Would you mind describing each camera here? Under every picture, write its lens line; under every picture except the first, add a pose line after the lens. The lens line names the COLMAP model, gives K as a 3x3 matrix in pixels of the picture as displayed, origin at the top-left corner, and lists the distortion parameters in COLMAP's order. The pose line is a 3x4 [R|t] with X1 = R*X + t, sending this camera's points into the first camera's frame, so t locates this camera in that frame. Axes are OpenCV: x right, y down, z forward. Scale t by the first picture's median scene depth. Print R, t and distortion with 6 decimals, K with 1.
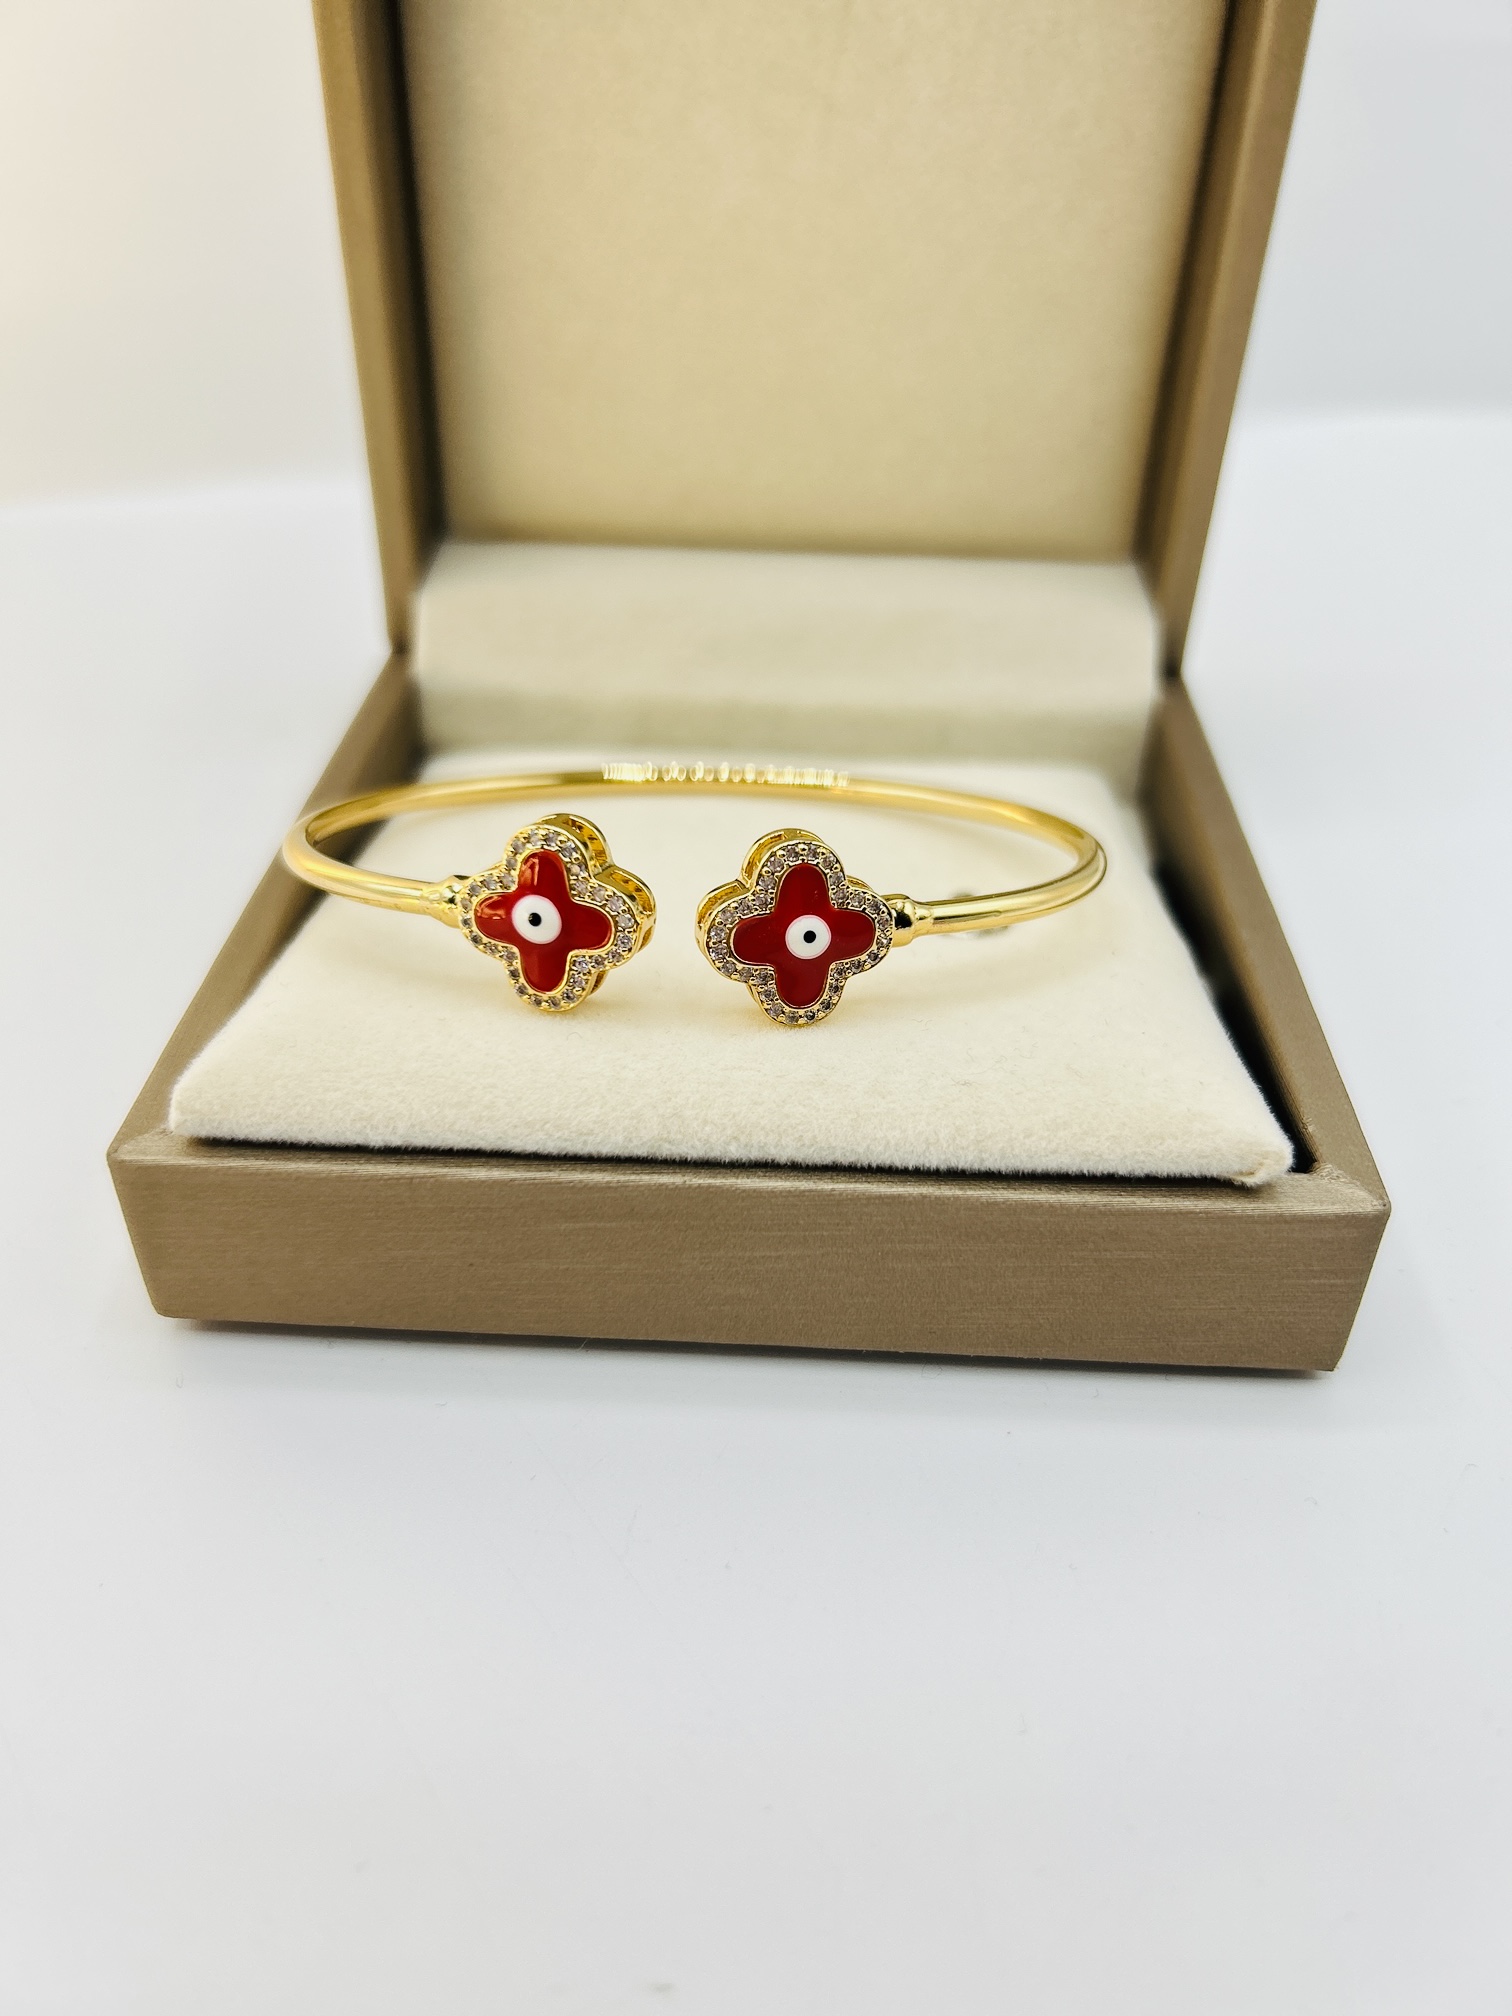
lens RADIAL K [[1571.6, 0, 756.8], [0, 1571.6, 962.8], [0, 0, 1]] dist [0.058386, -0.194239]
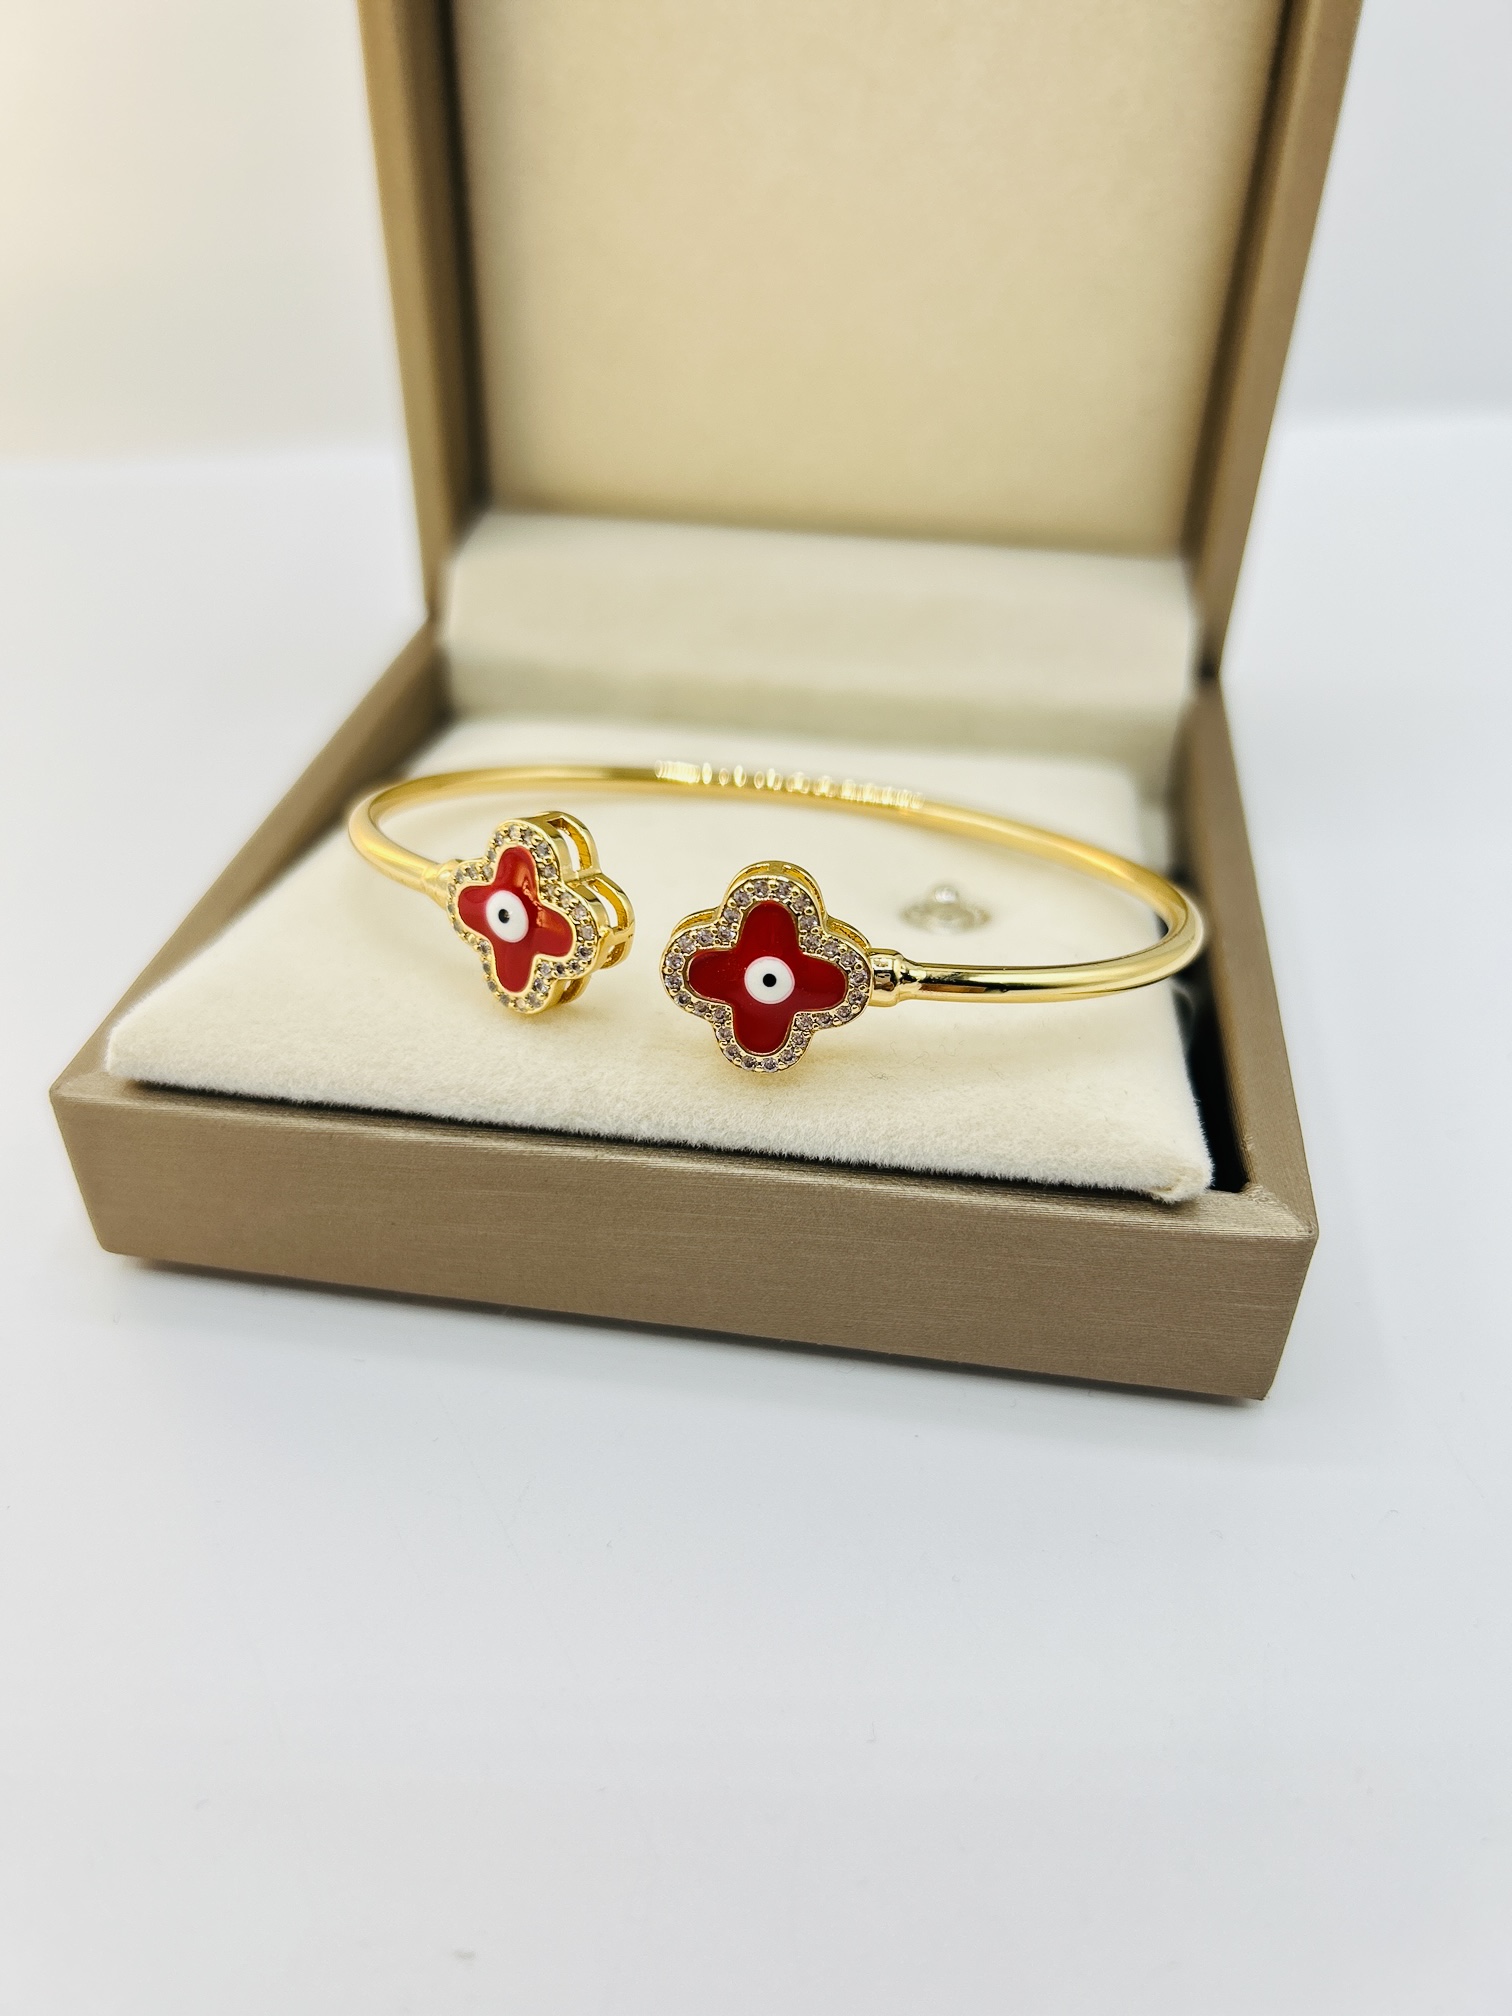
lens RADIAL K [[1571.6, 0, 756.8], [0, 1571.6, 962.8], [0, 0, 1]] dist [0.058386, -0.194239]
pose [[0.994433, 0.059282, -0.087108, 0.134294], [-0.058441, 0.998217, 0.012181, -0.001695], [0.087675, -0.007023, 0.996124, 0.015054]]
